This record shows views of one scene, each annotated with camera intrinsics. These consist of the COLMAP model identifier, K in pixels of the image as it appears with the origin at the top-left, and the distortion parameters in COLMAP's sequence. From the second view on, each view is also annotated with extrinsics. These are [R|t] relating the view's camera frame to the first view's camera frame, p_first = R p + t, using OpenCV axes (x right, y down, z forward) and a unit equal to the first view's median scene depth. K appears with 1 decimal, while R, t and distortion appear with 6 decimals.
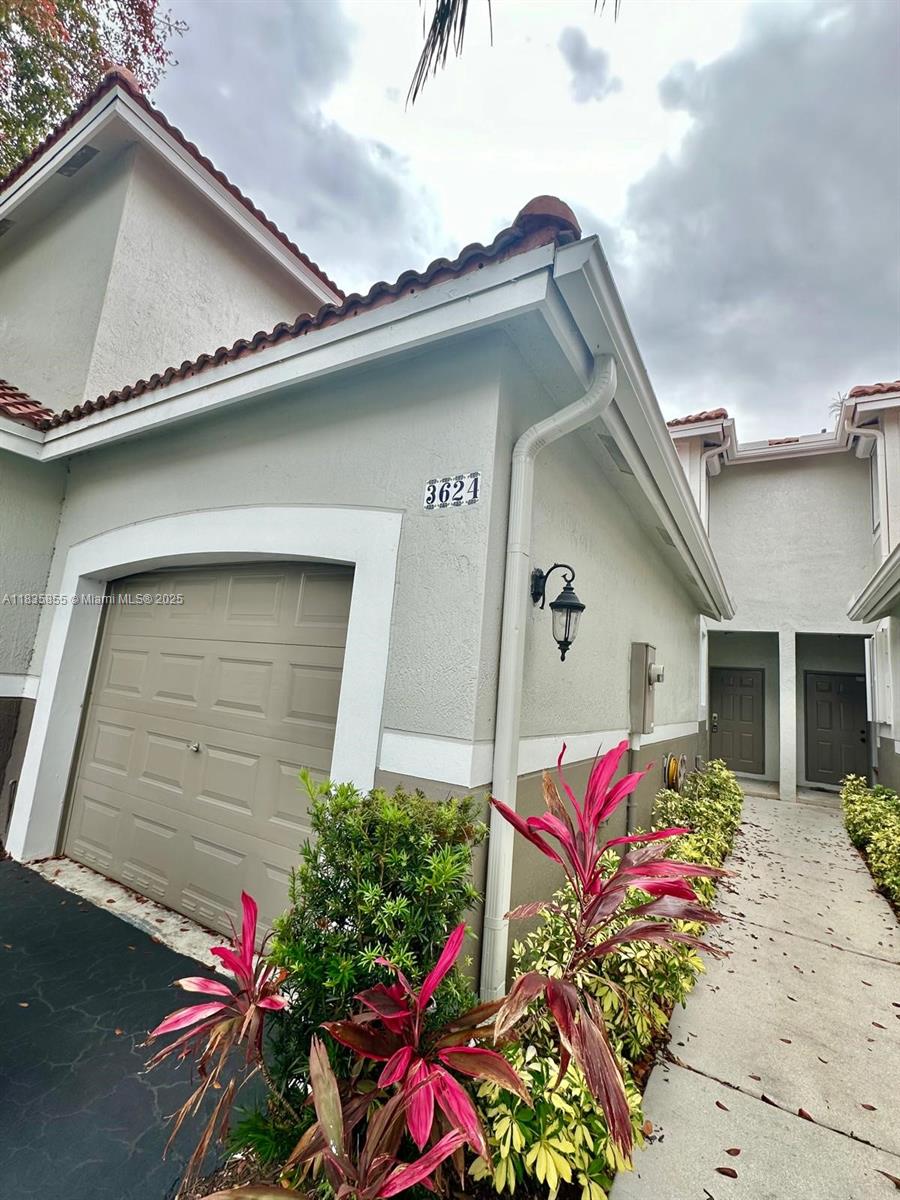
lens RADIAL K [[543.8, 0, 448.5], [0, 543.8, 597.8], [0, 0, 1]] dist [-0.002955, 0.000876]
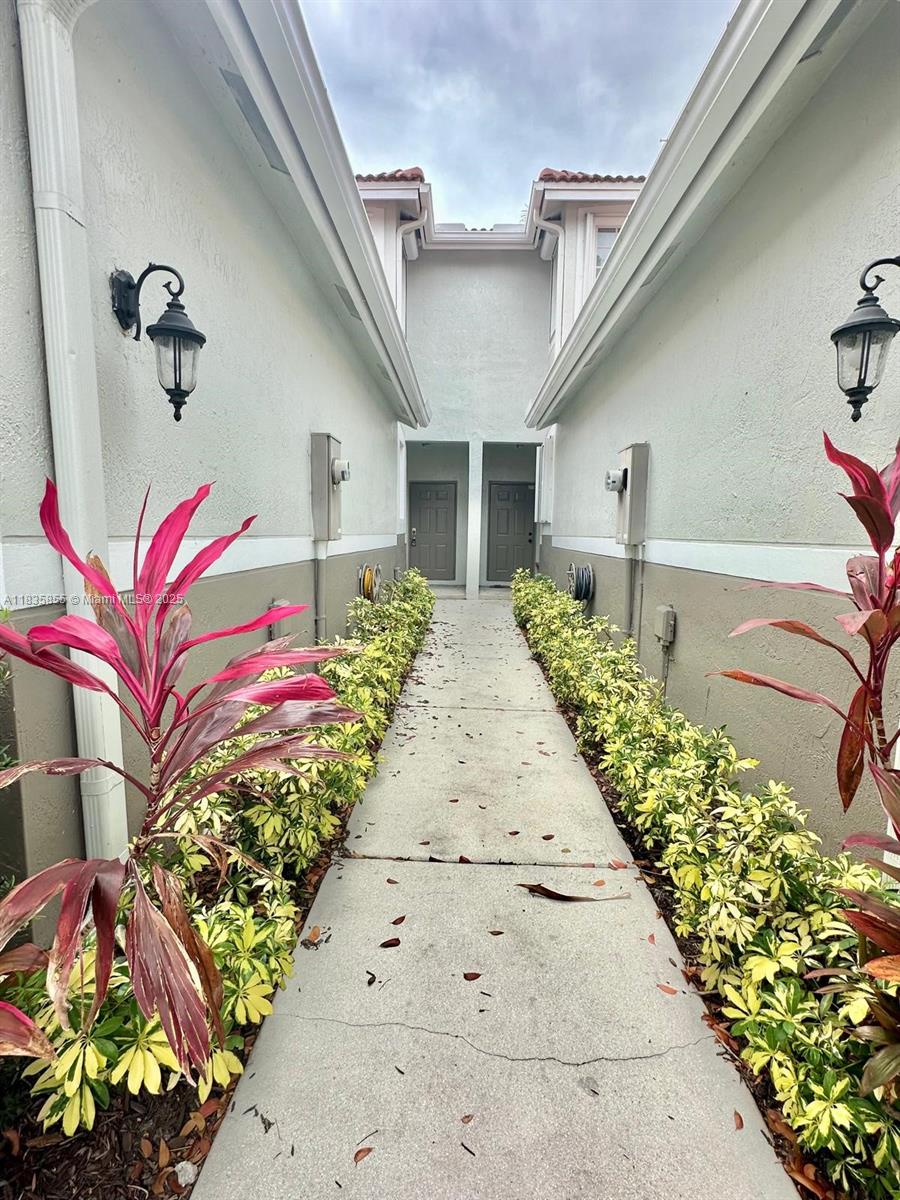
lens RADIAL K [[570.1, 0, 454.8], [0, 570.1, 598.2], [0, 0, 1]] dist [0.000312, -0.000253]
pose [[0.870879, -0.127720, 0.474612, 0.081102], [-0.018811, 0.956278, 0.291855, 0.063439], [-0.491137, -0.263098, 0.830400, 0.099919]]
